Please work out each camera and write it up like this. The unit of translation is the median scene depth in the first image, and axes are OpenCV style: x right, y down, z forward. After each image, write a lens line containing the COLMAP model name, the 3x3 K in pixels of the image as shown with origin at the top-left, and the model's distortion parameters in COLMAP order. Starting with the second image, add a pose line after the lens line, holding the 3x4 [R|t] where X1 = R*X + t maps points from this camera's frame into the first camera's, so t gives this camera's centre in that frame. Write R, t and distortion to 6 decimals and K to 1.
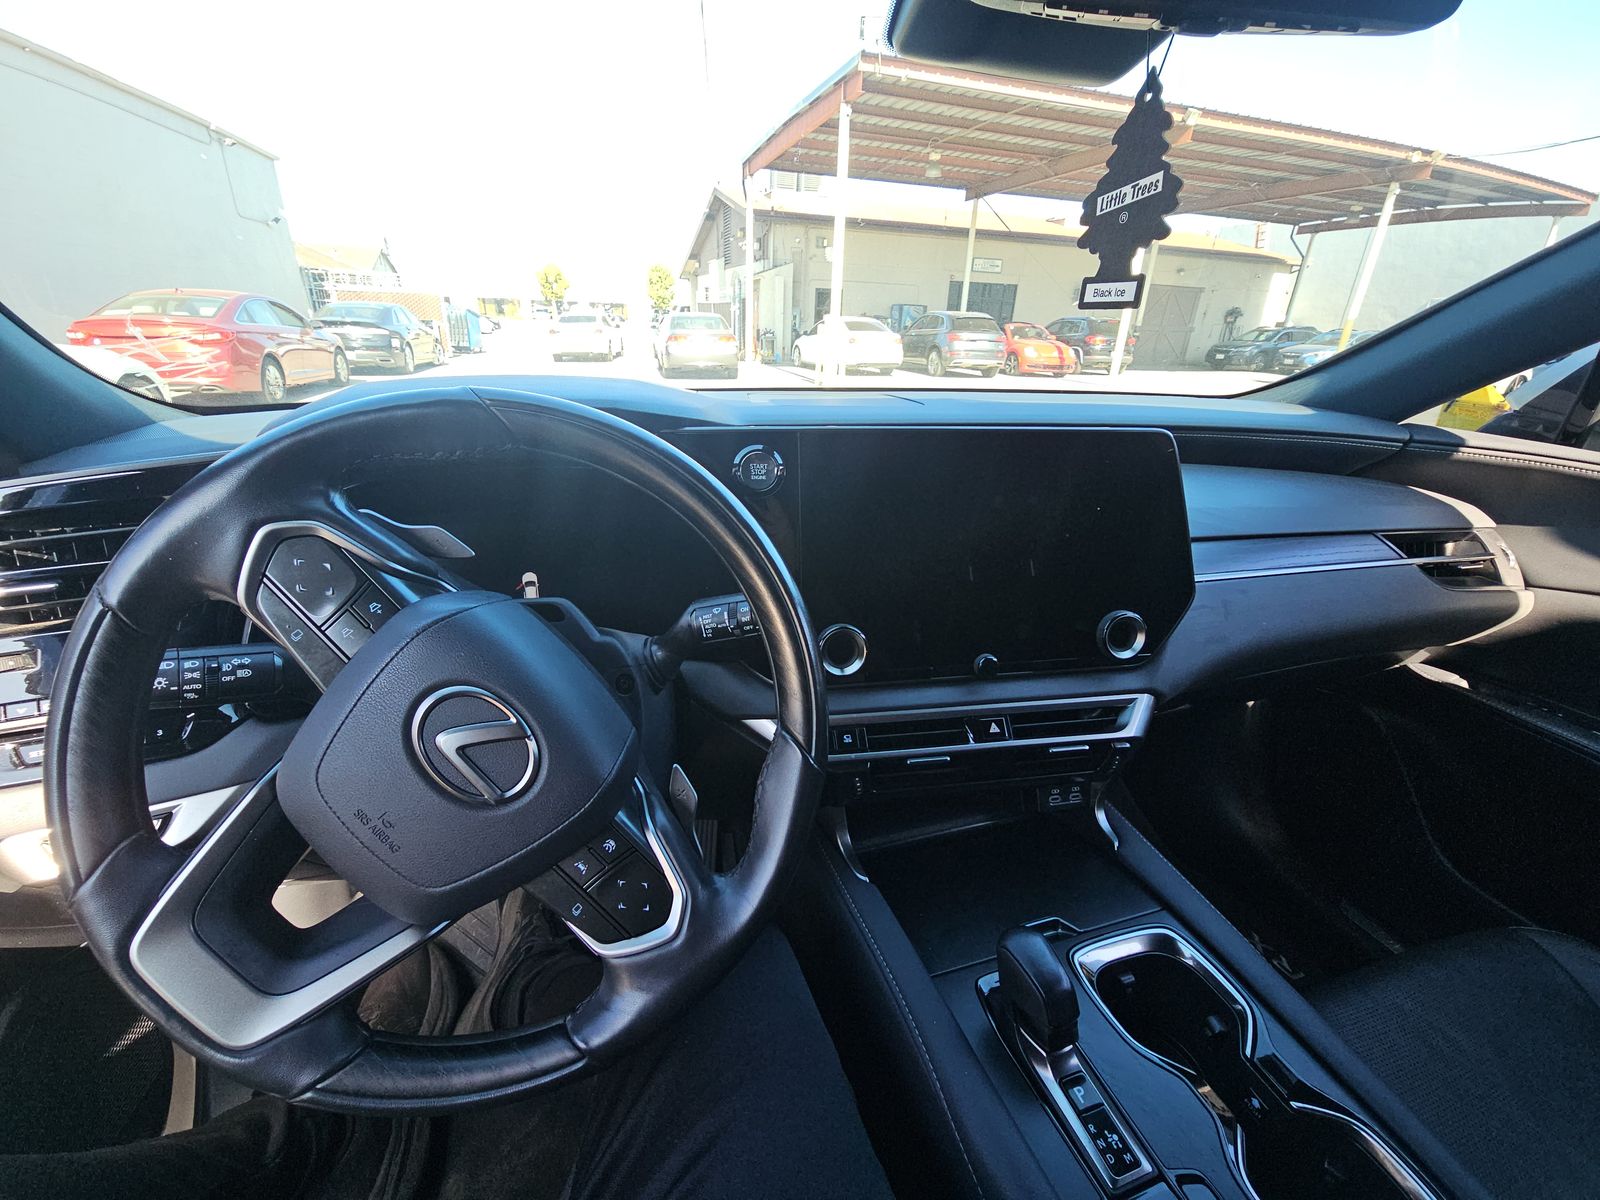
lens RADIAL K [[651.5, 0, 806.3], [0, 651.5, 589.1], [0, 0, 1]] dist [-0.000837, -0.002536]
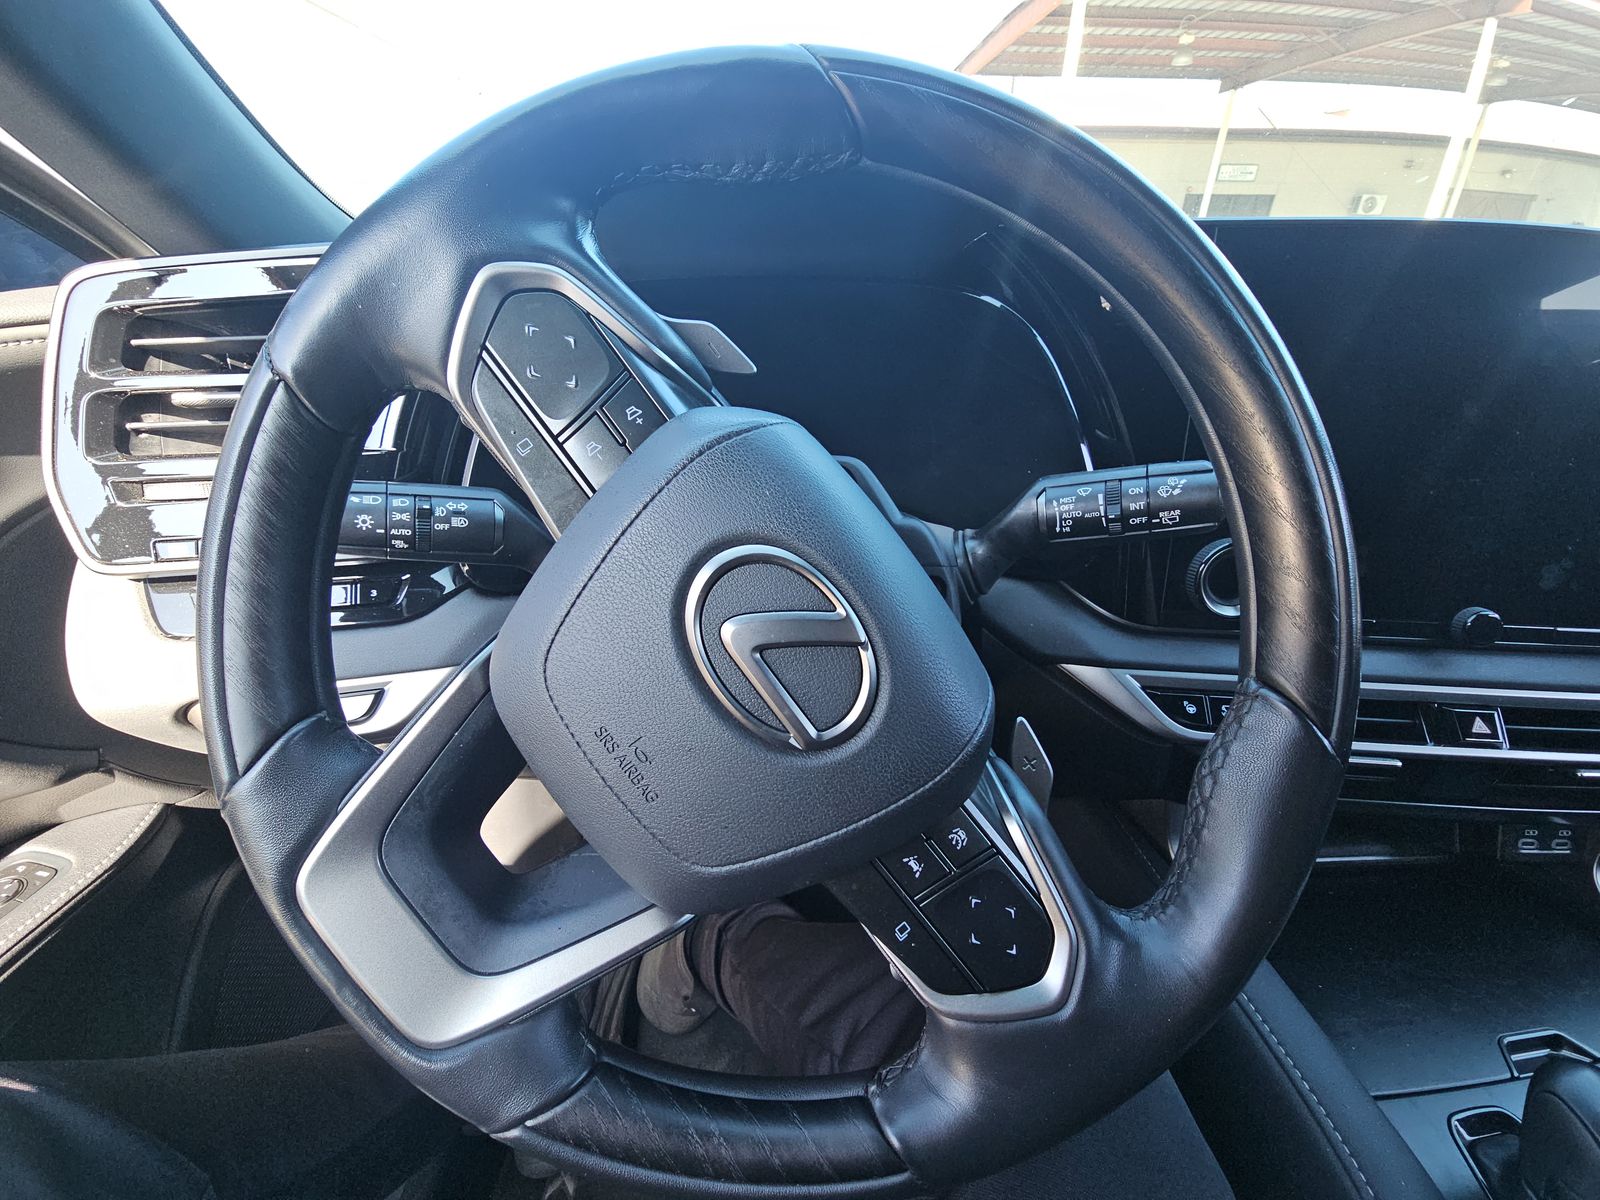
lens RADIAL K [[651.5, 0, 806.1], [0, 651.5, 591.2], [0, 0, 1]] dist [-0.000837, -0.002536]
pose [[0.966874, 0.094487, -0.237122, -0.289103], [-0.074556, 0.992994, 0.091680, 0.110295], [0.244123, -0.070964, 0.967144, 0.361525]]
